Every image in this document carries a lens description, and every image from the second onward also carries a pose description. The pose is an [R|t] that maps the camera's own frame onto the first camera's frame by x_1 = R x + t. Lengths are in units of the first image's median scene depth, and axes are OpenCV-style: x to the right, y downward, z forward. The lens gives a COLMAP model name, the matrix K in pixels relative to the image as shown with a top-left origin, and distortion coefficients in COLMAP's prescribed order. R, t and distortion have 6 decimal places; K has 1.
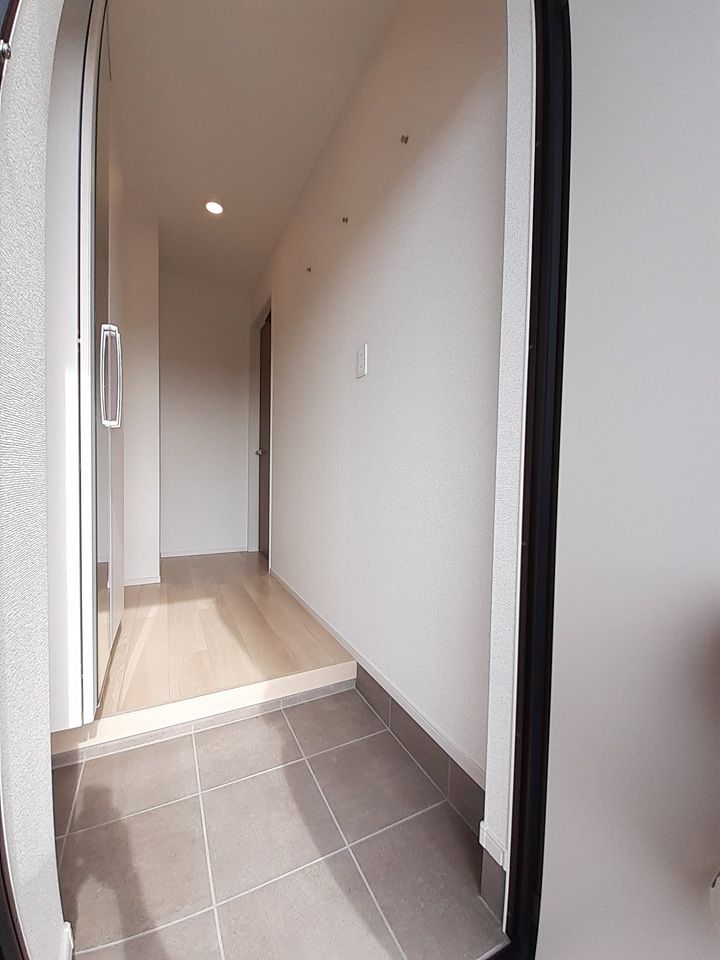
lens RADIAL K [[384.4, 0, 358.0], [0, 384.4, 477.9], [0, 0, 1]] dist [-0.012762, -0.000335]
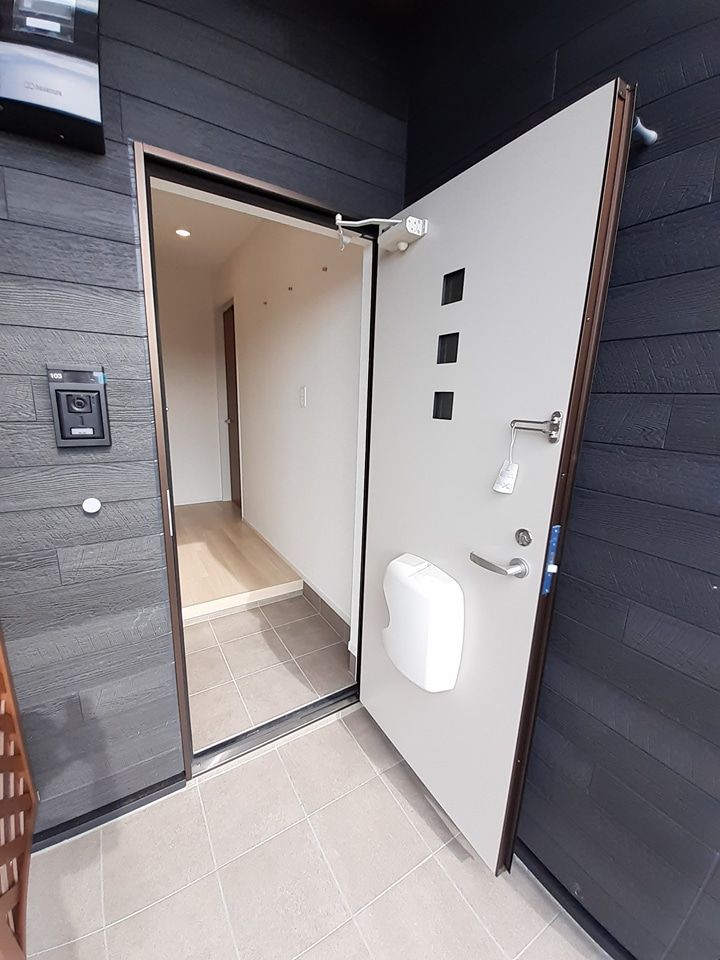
lens RADIAL K [[384.4, 0, 359.7], [0, 384.4, 484.3], [0, 0, 1]] dist [-0.012762, -0.000335]
pose [[0.995479, -0.006836, 0.094738, 0.087405], [-0.011688, 0.981011, 0.193598, -0.258986], [-0.094262, -0.193830, 0.976496, -0.583155]]
